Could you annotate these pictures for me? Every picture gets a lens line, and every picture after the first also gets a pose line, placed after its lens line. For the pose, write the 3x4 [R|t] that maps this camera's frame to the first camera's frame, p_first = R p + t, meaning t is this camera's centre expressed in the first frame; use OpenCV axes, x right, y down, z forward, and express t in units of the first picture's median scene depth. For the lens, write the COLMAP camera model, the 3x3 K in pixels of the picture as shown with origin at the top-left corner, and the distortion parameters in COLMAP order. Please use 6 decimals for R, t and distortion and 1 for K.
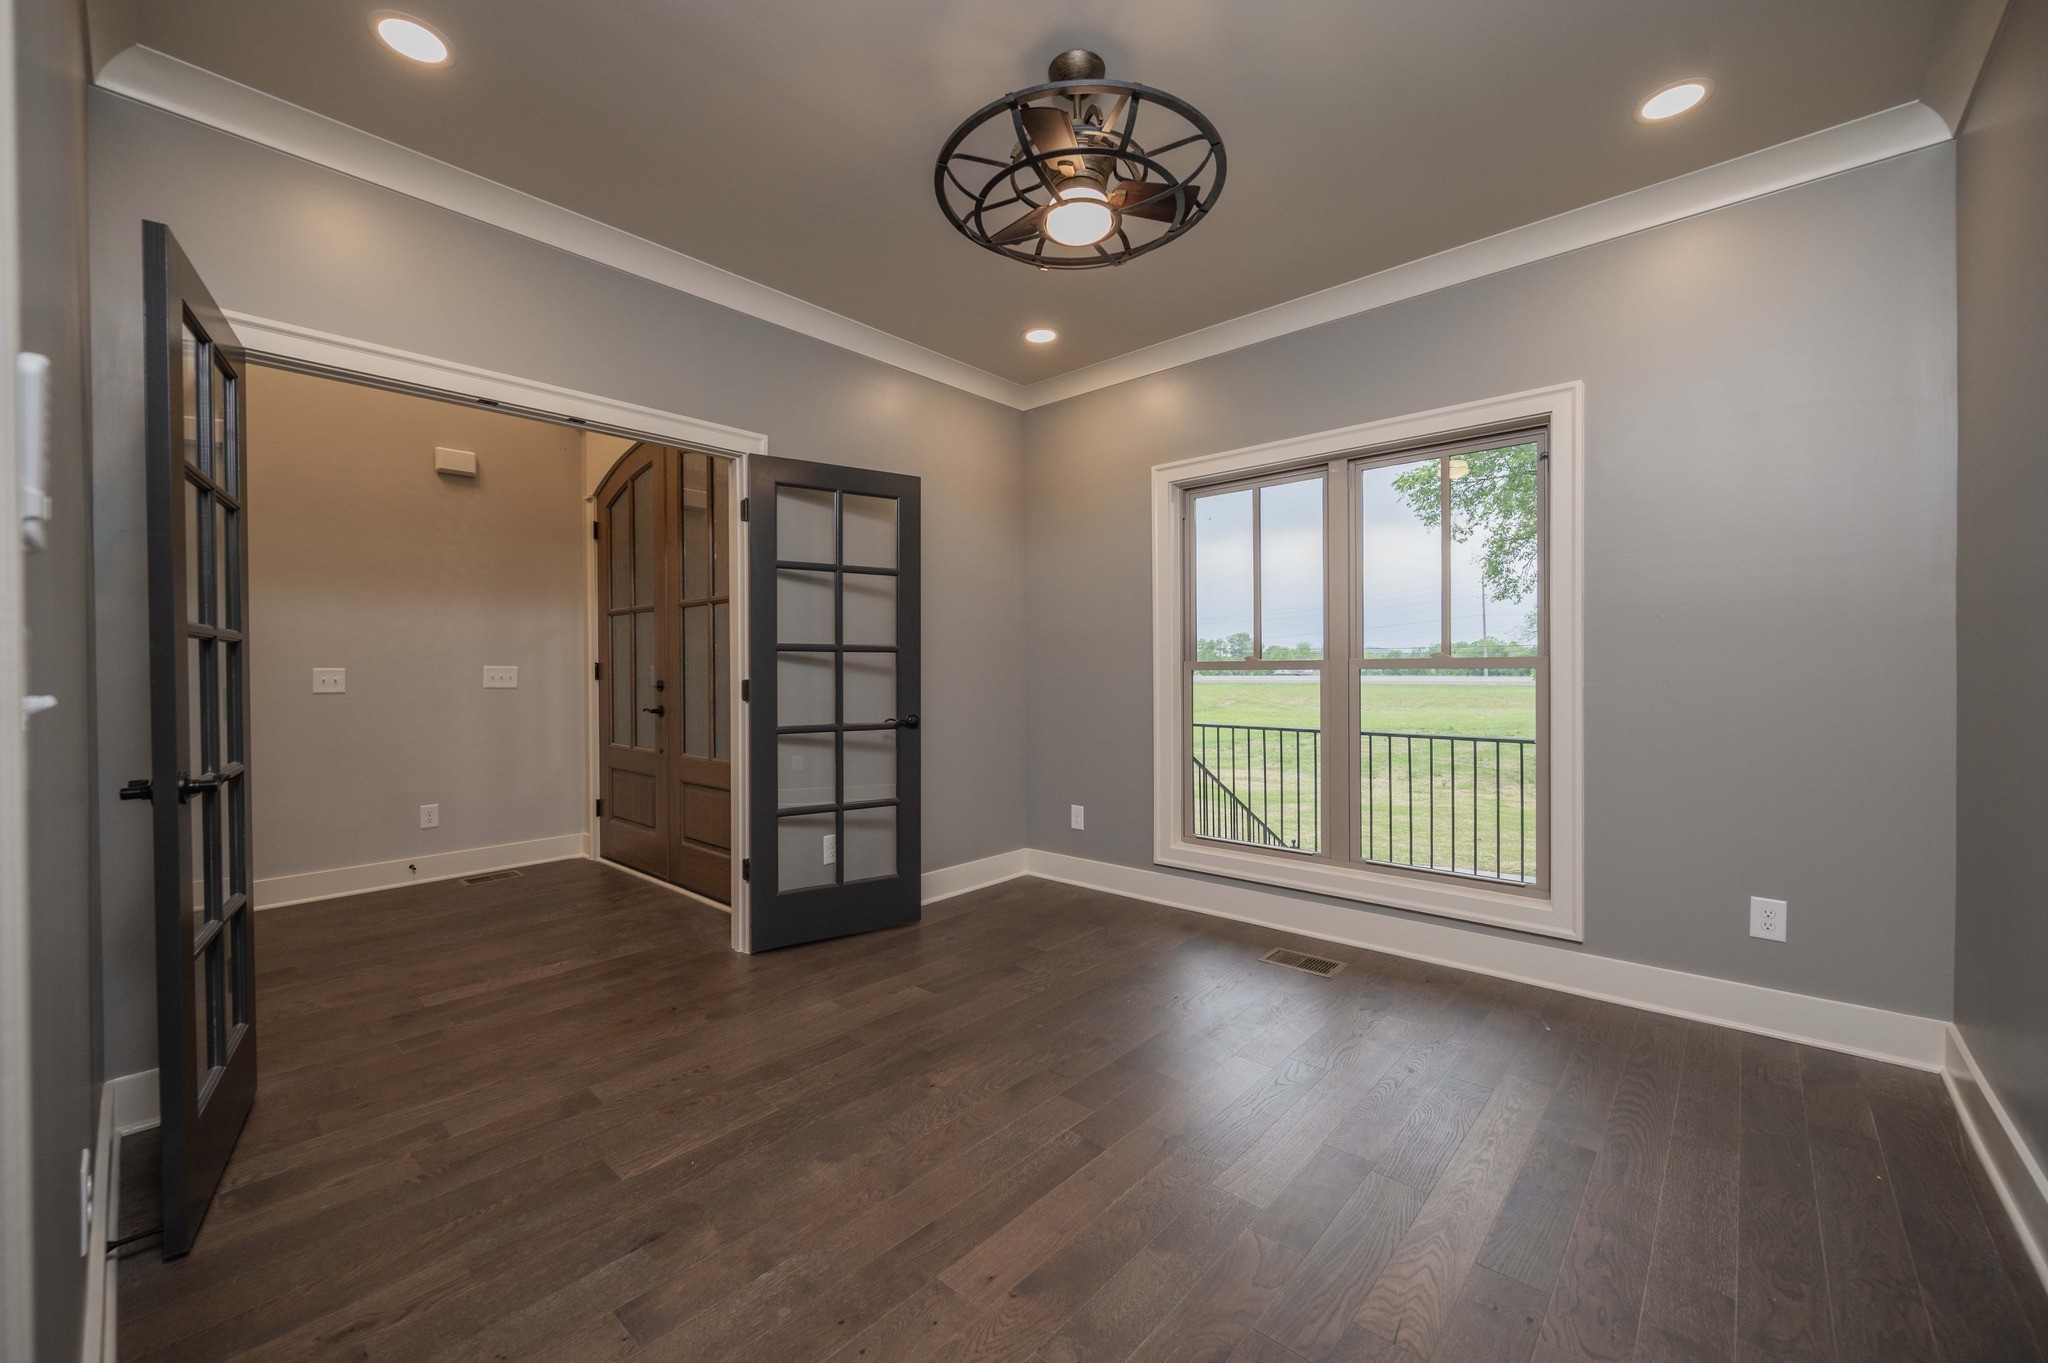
lens RADIAL K [[802.1, 0, 1024.8], [0, 802.1, 677.2], [0, 0, 1]] dist [-0.000916, -0.000311]
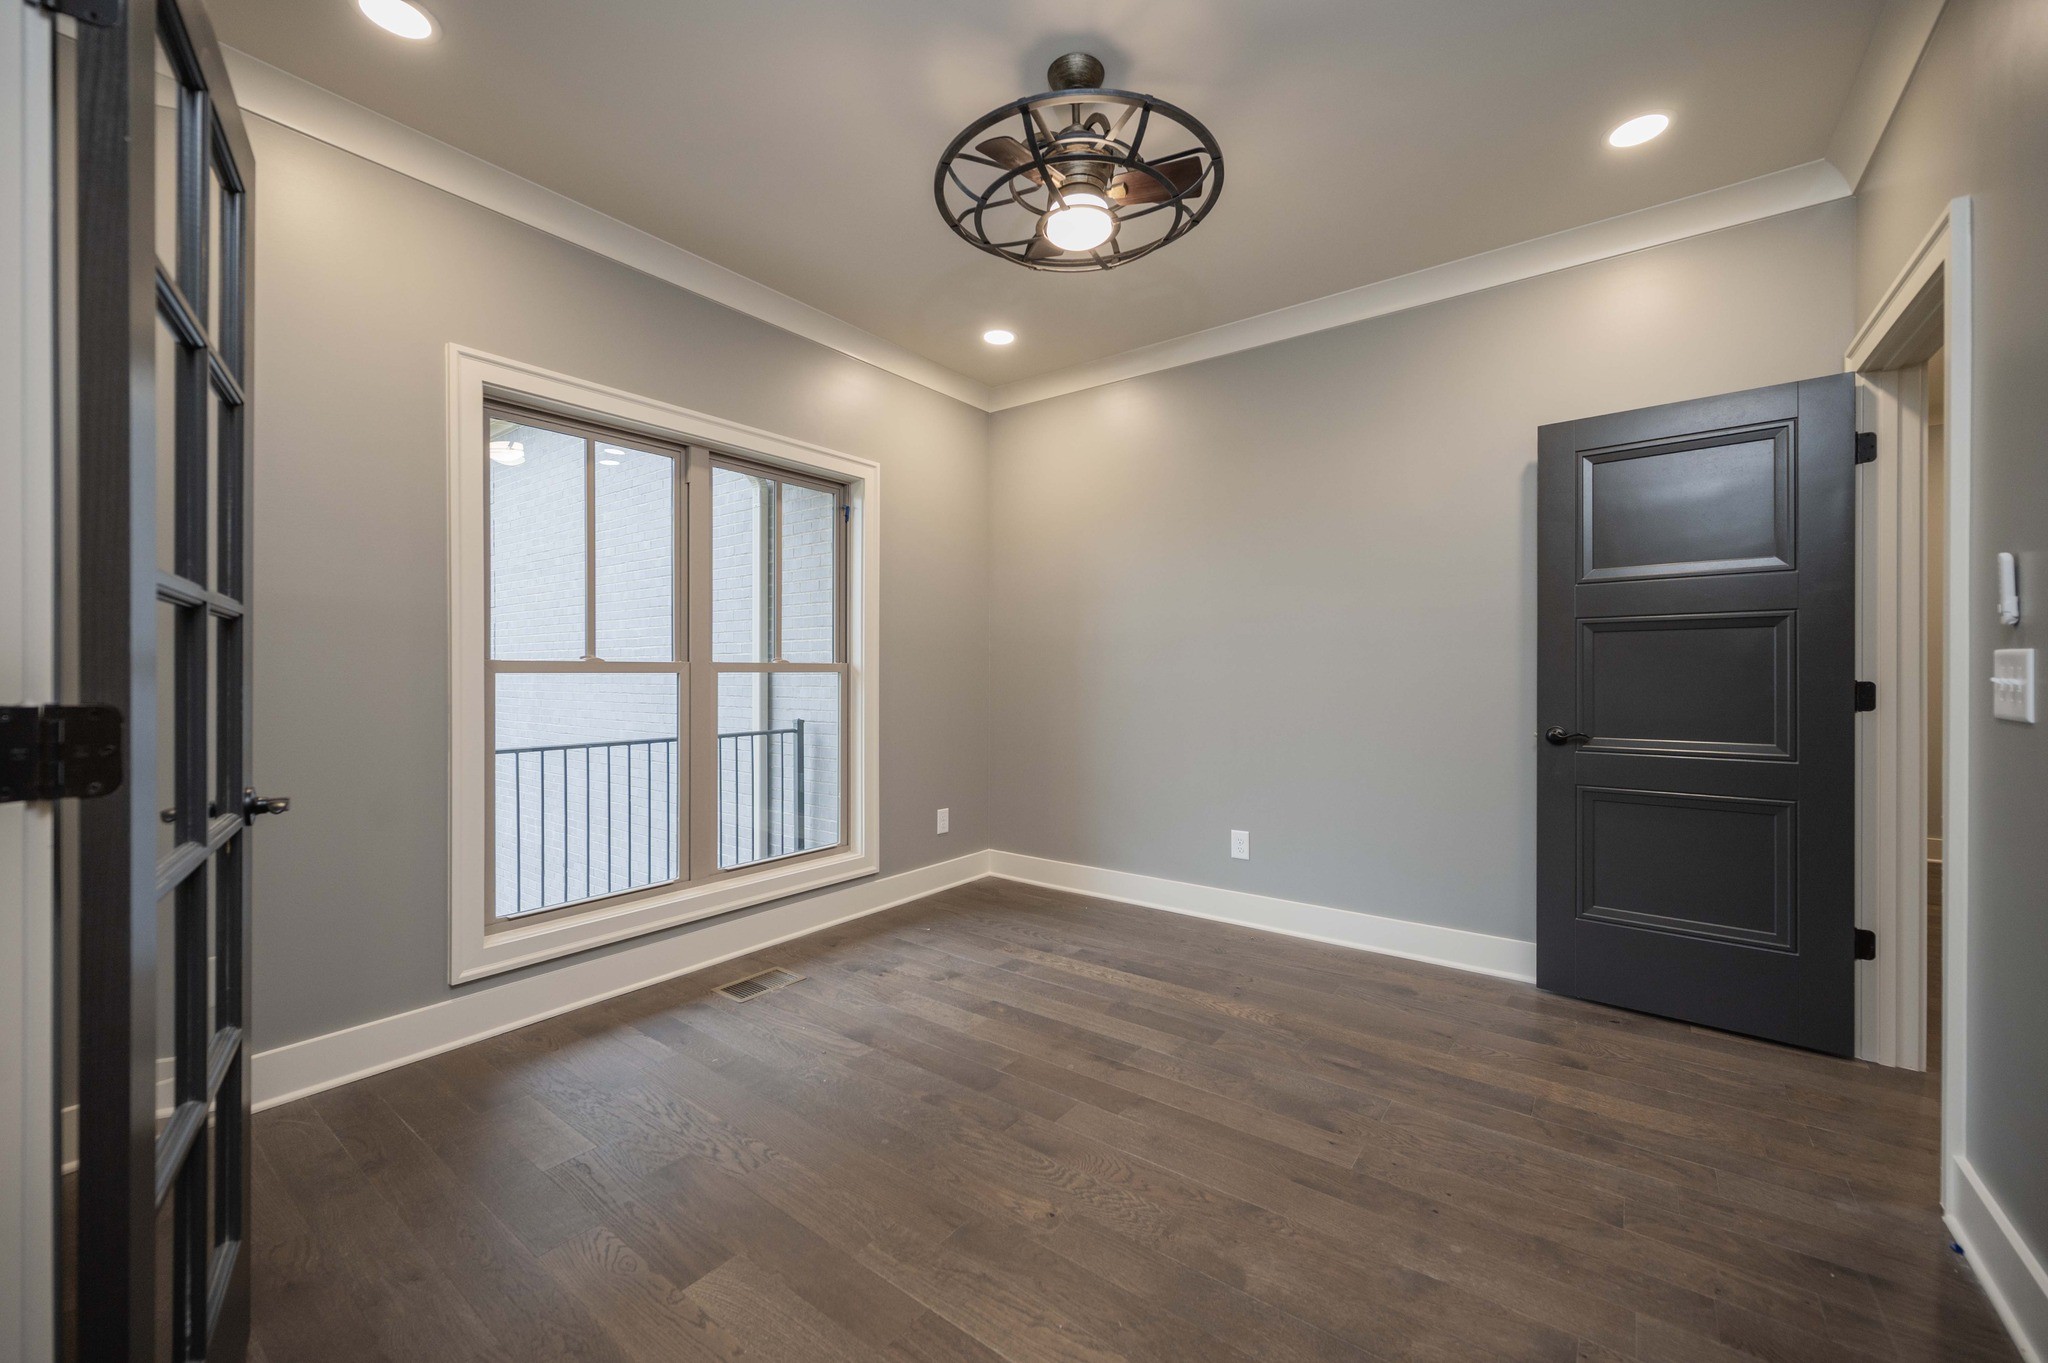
lens RADIAL K [[802.1, 0, 1024.8], [0, 802.1, 677.2], [0, 0, 1]] dist [-0.000916, -0.000311]
pose [[-0.085923, -0.001115, 0.996301, -0.673444], [0.008937, 0.999958, 0.001889, -0.003268], [-0.996262, 0.009067, -0.085909, 0.837461]]
